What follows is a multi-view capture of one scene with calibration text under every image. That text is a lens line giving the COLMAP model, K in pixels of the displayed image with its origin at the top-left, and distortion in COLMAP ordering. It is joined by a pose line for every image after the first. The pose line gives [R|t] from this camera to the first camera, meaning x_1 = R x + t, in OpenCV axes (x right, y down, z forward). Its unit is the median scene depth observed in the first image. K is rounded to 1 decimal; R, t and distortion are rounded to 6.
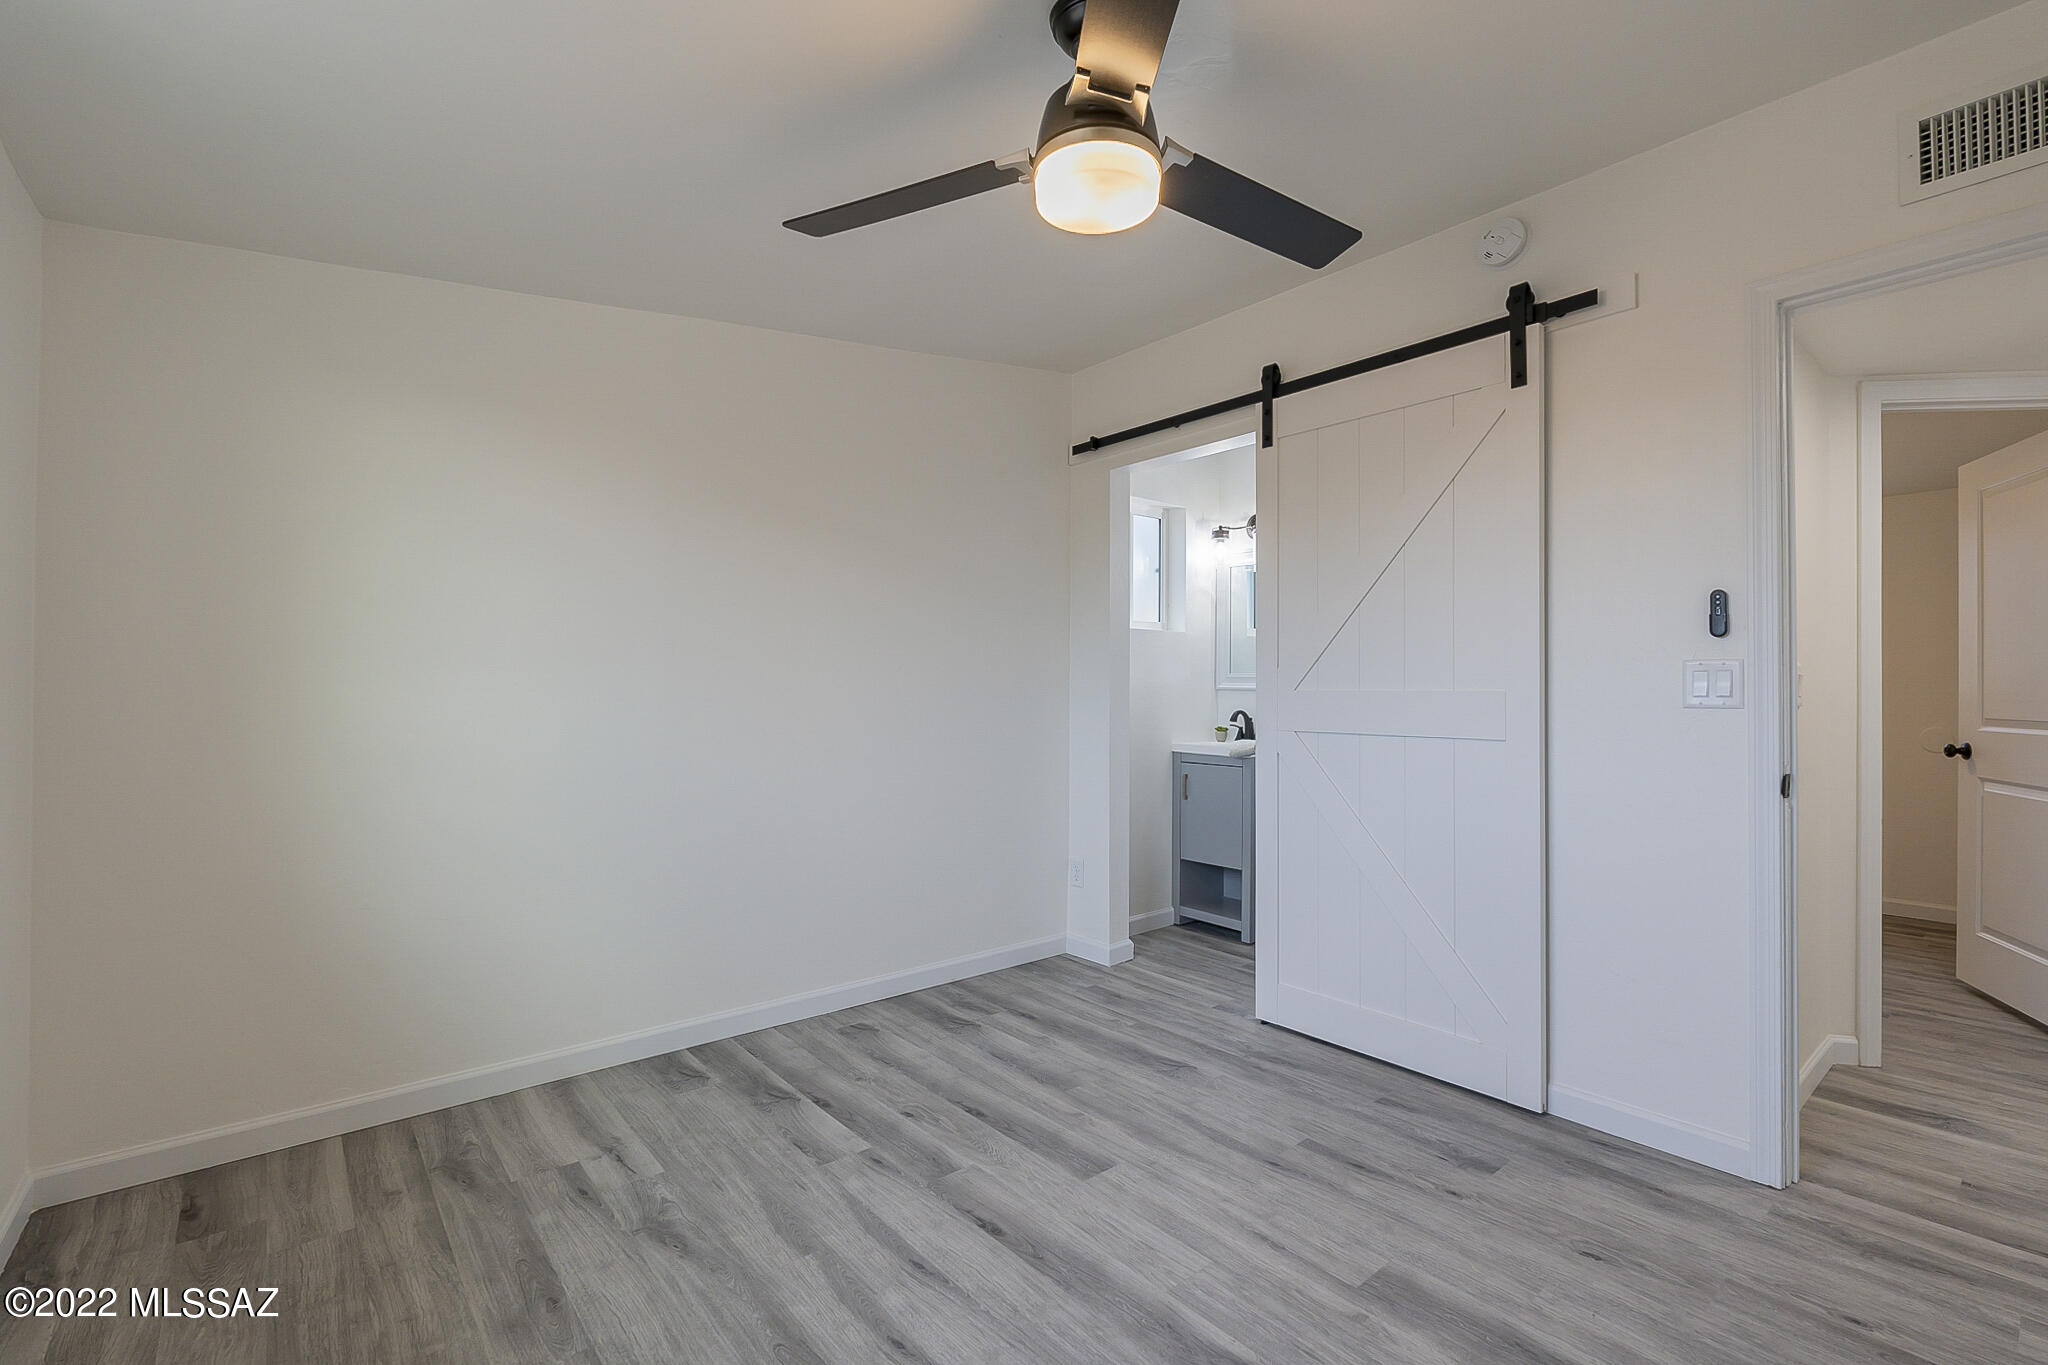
lens RADIAL K [[896.4, 0, 1022.7], [0, 896.4, 682.6], [0, 0, 1]] dist [-0.005137, 0.000389]
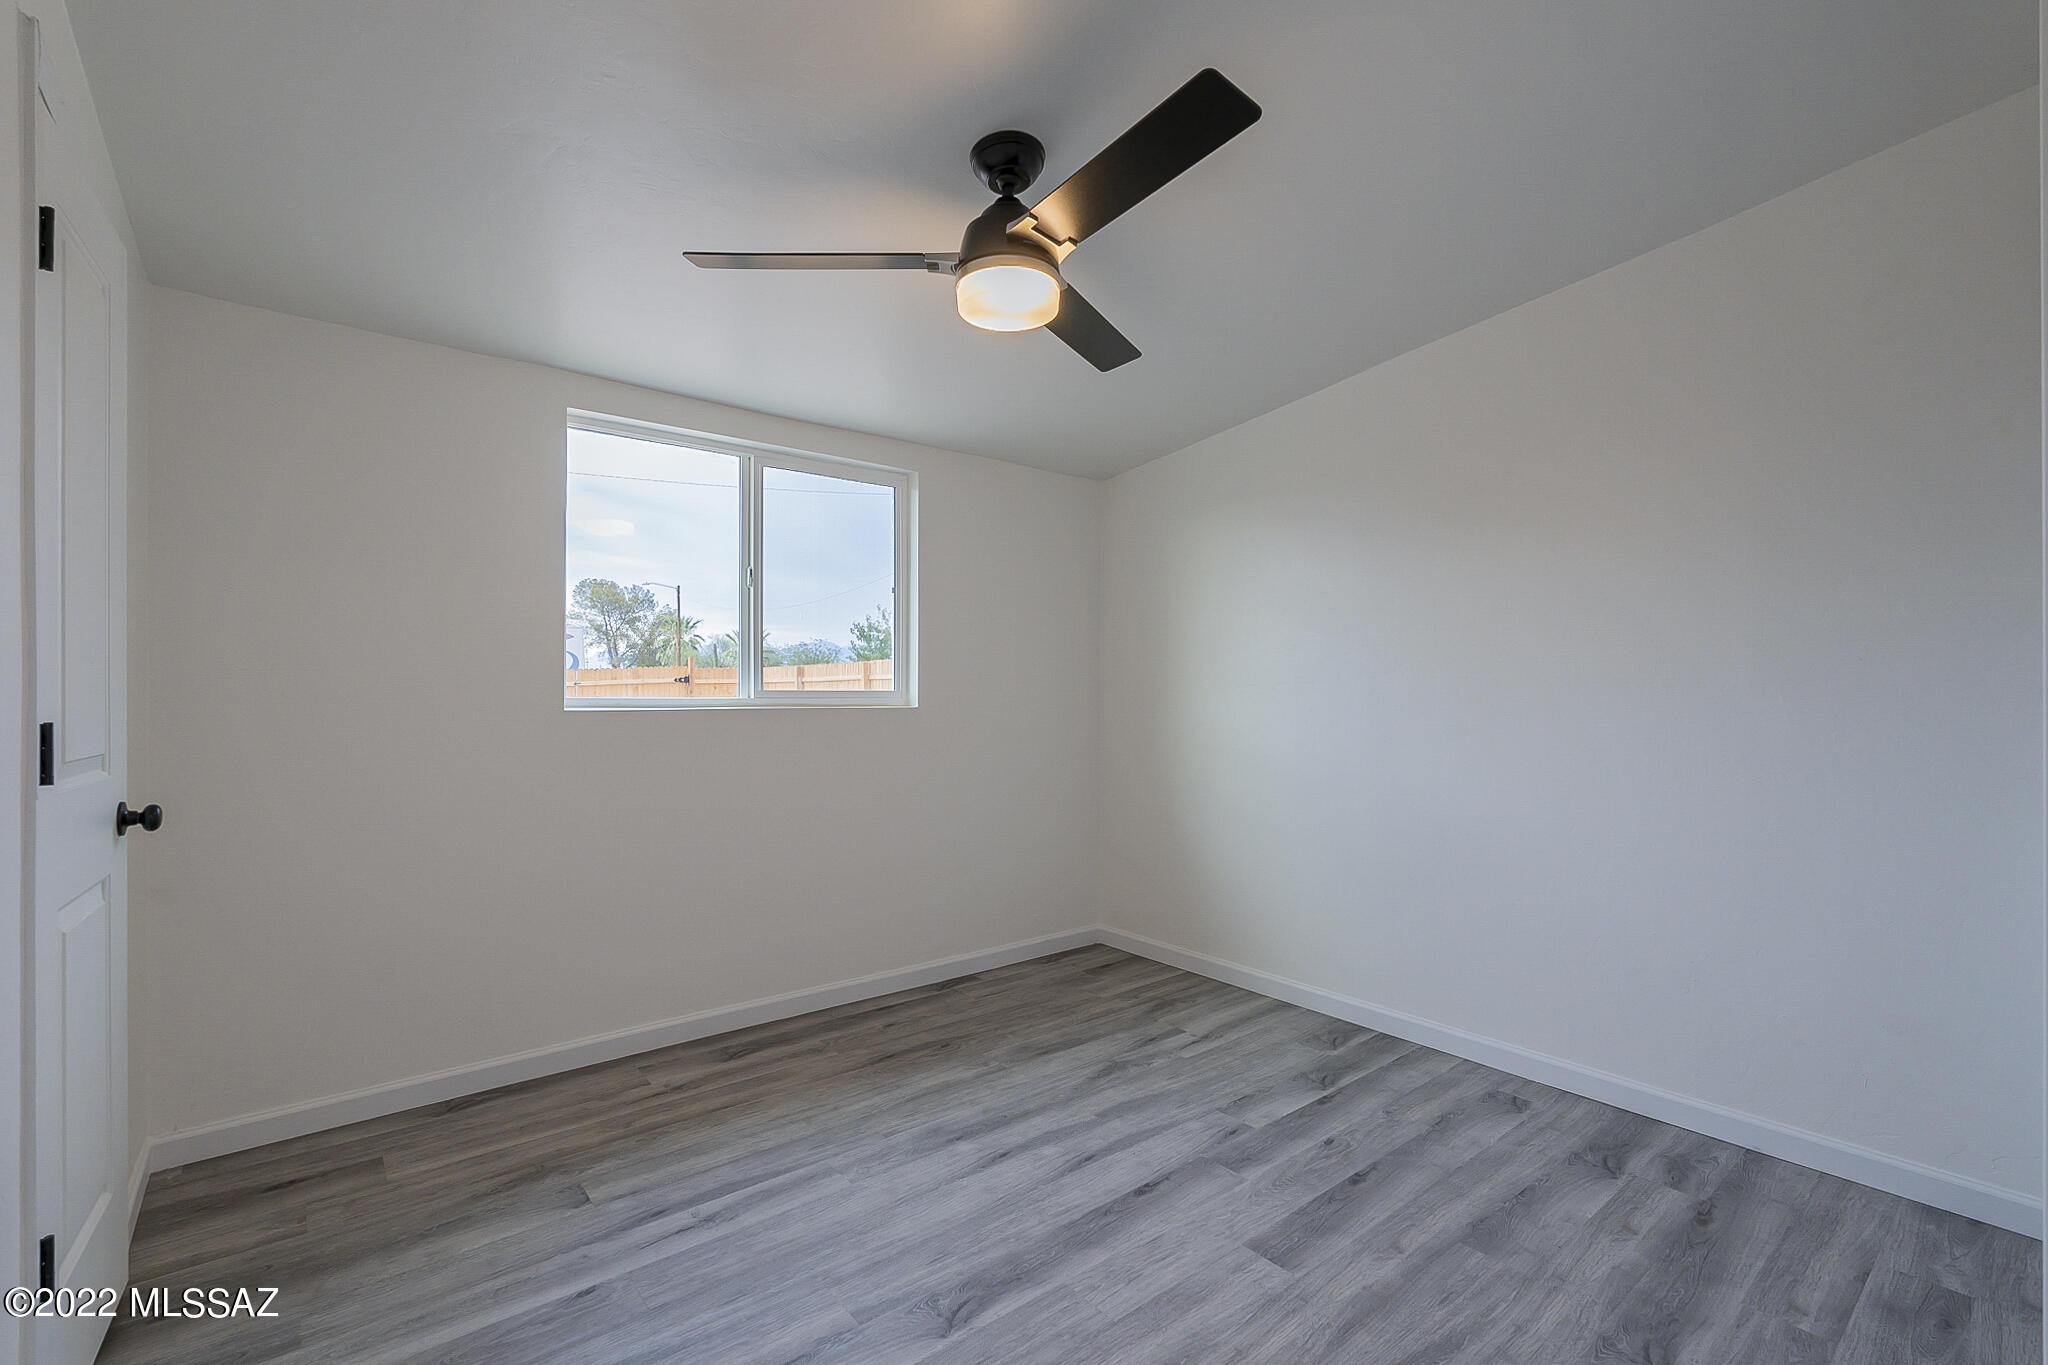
lens RADIAL K [[896.4, 0, 1024.8], [0, 896.4, 695.6], [0, 0, 1]] dist [-0.005137, 0.000389]
pose [[-0.015112, 0.001159, -0.999885, 0.858824], [0.005937, 0.999982, 0.001070, -0.009095], [0.999868, -0.005920, -0.015119, 0.687343]]
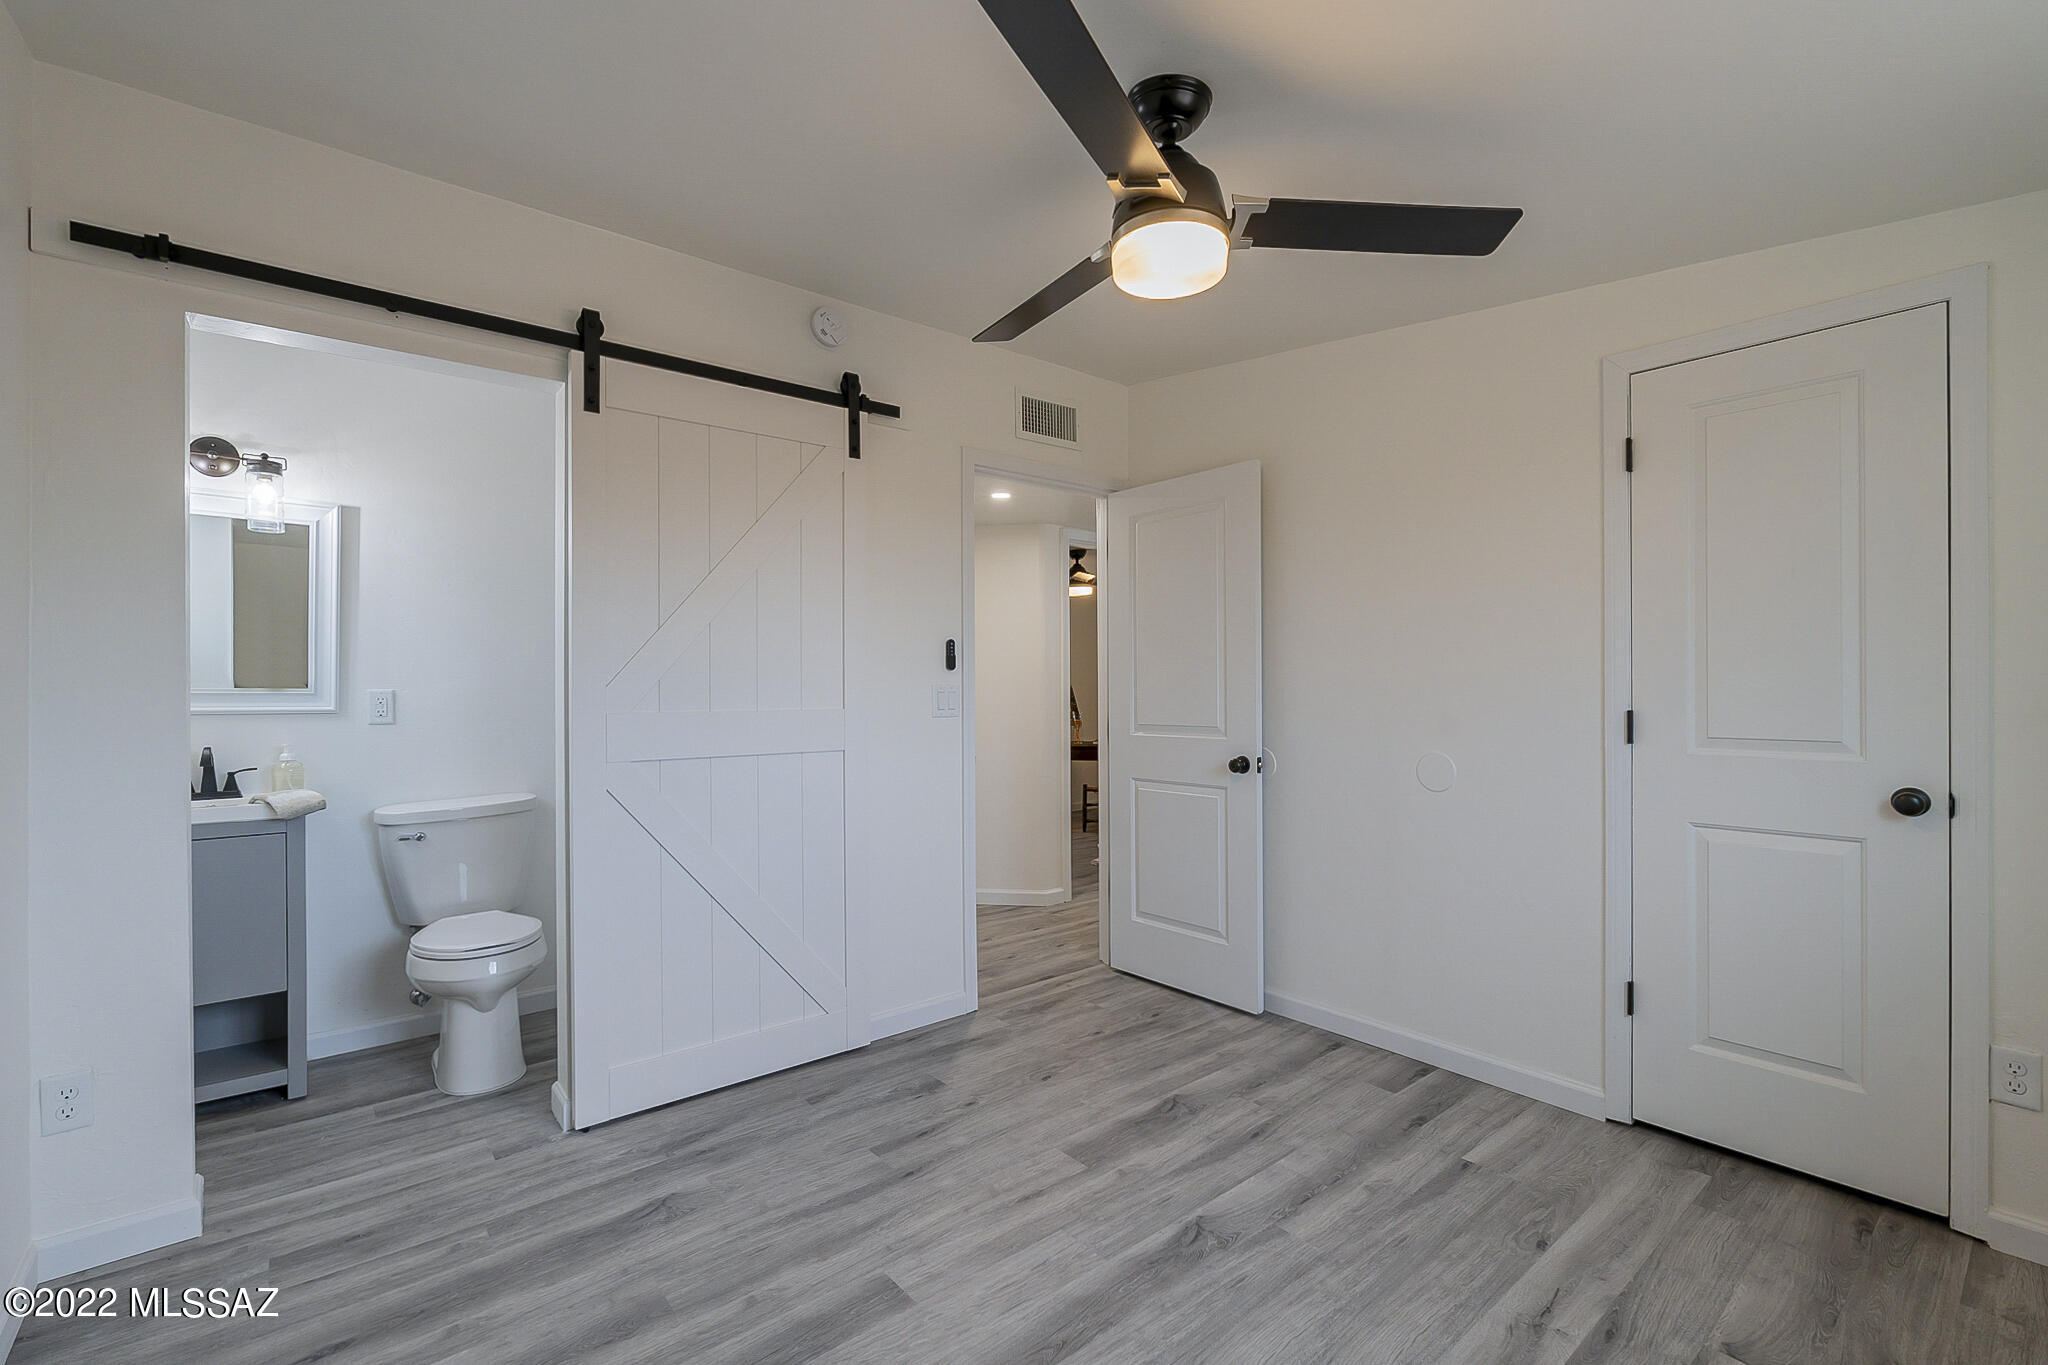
lens RADIAL K [[896.4, 0, 1018.7], [0, 896.4, 680.9], [0, 0, 1]] dist [-0.005137, 0.000389]
pose [[0.010132, 0.001876, 0.999947, -0.672566], [-0.001389, 0.999997, -0.001862, -0.025312], [-0.999948, -0.001370, 0.010134, 0.776075]]
